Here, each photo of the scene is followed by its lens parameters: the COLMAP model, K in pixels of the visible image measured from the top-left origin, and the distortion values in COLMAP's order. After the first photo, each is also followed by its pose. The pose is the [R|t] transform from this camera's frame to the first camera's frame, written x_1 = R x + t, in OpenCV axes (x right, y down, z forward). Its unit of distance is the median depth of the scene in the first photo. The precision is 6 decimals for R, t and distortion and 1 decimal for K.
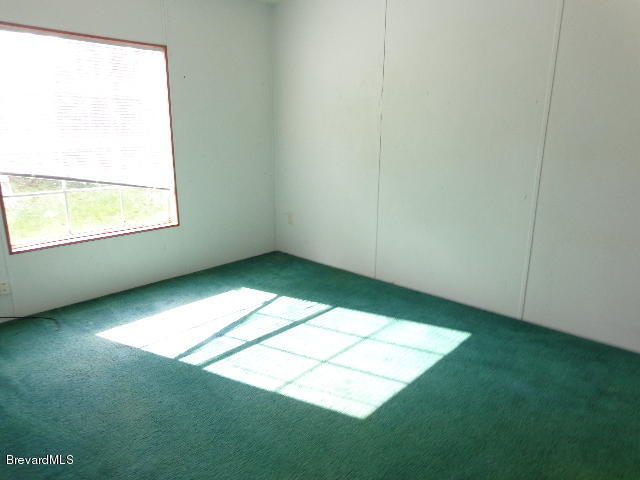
lens RADIAL K [[448.4, 0, 321.2], [0, 448.4, 238.8], [0, 0, 1]] dist [0.000268, 0.001561]
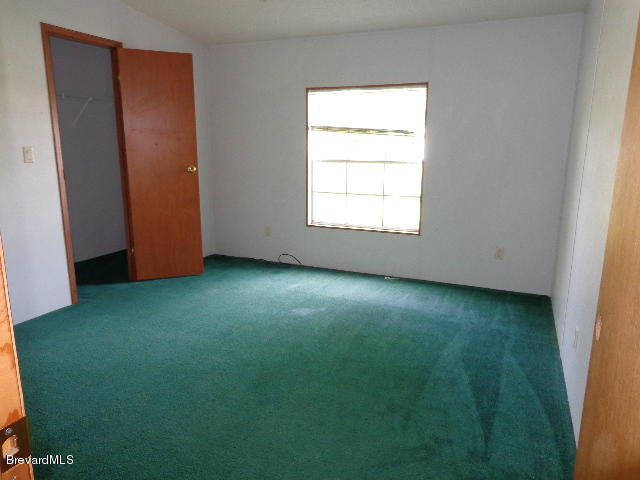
lens RADIAL K [[448.4, 0, 321.2], [0, 448.4, 238.8], [0, 0, 1]] dist [0.000268, 0.001561]
pose [[0.303403, 0.214410, -0.928426, 0.751431], [-0.220066, 0.963780, 0.150659, -0.154955], [0.927102, 0.158604, 0.339598, 0.418615]]
